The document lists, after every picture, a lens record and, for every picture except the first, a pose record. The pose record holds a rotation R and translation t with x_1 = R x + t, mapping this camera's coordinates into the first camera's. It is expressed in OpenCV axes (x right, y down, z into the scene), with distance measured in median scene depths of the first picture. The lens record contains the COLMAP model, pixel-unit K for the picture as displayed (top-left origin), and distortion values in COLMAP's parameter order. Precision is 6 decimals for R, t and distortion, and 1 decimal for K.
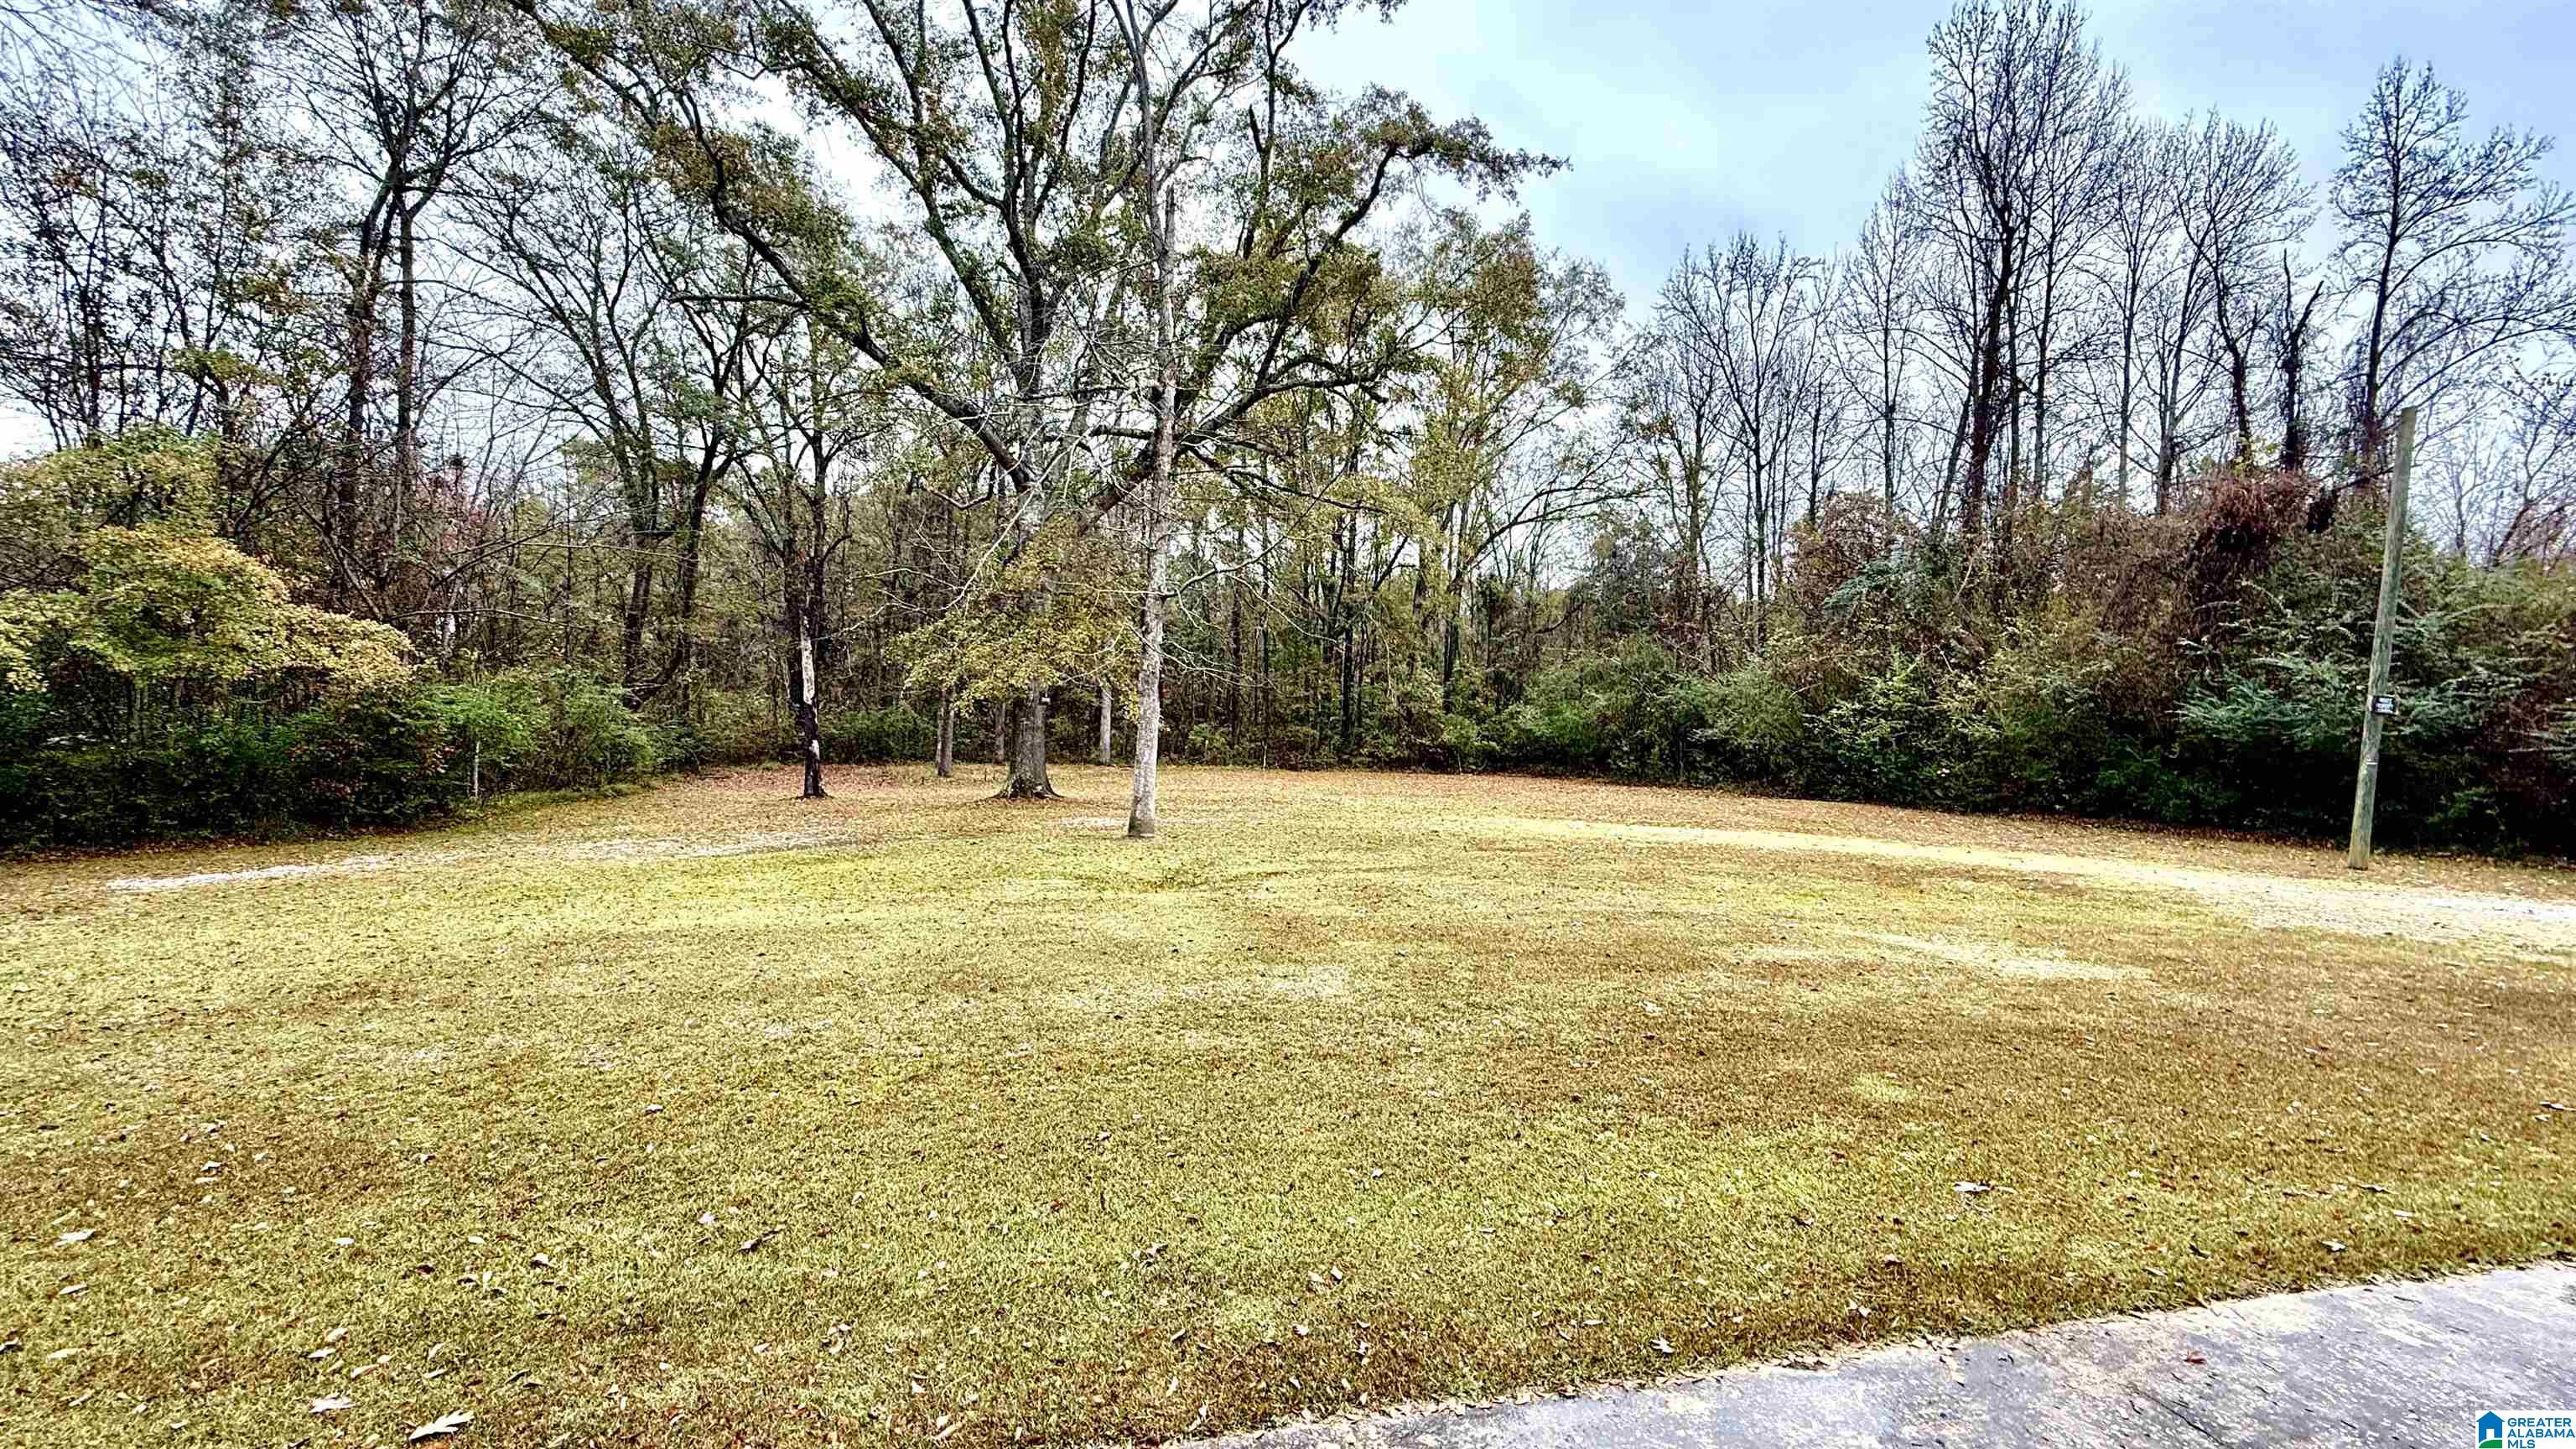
lens RADIAL K [[1020.0, 0, 1285.2], [0, 1020.0, 726.5], [0, 0, 1]] dist [0.000008, 0.000038]
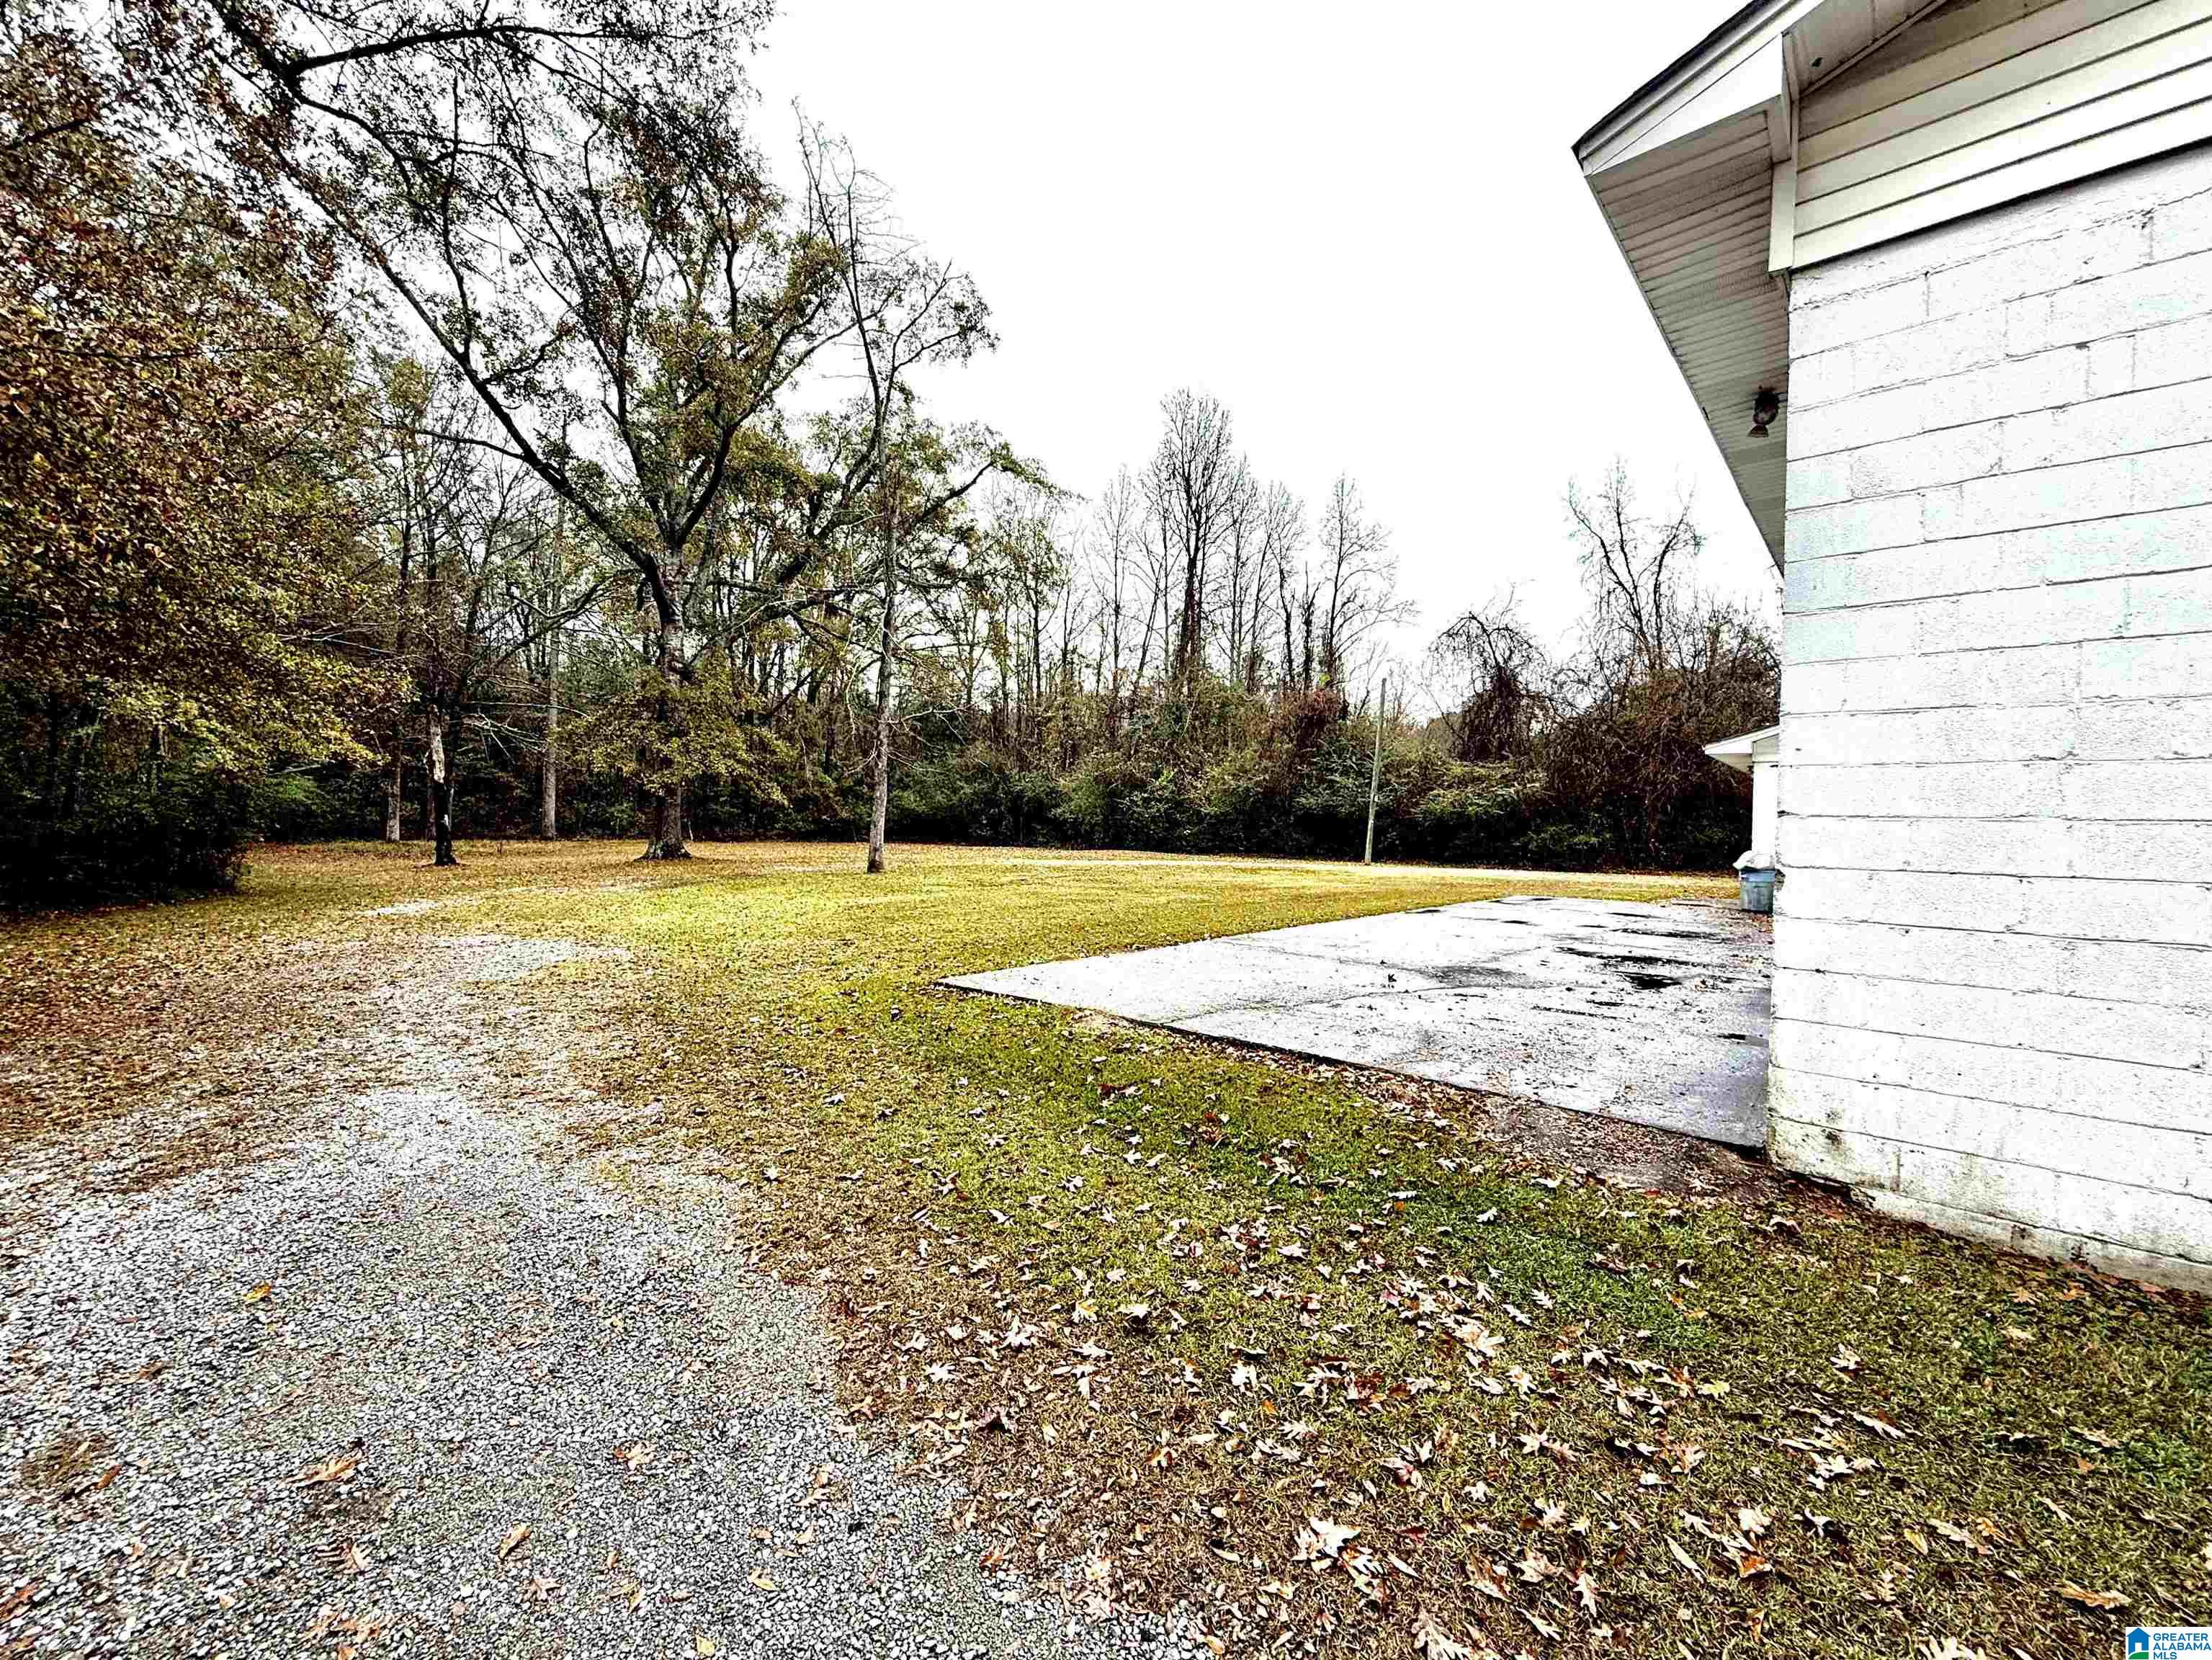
lens RADIAL K [[884.8, 0, 1108.2], [0, 884.8, 823.0], [0, 0, 1]] dist [0.000137, 0.000001]
pose [[0.815831, -0.007036, 0.578248, -0.312830], [-0.002678, 0.999869, 0.015944, 0.002742], [-0.578284, -0.014556, 0.815705, -0.167639]]
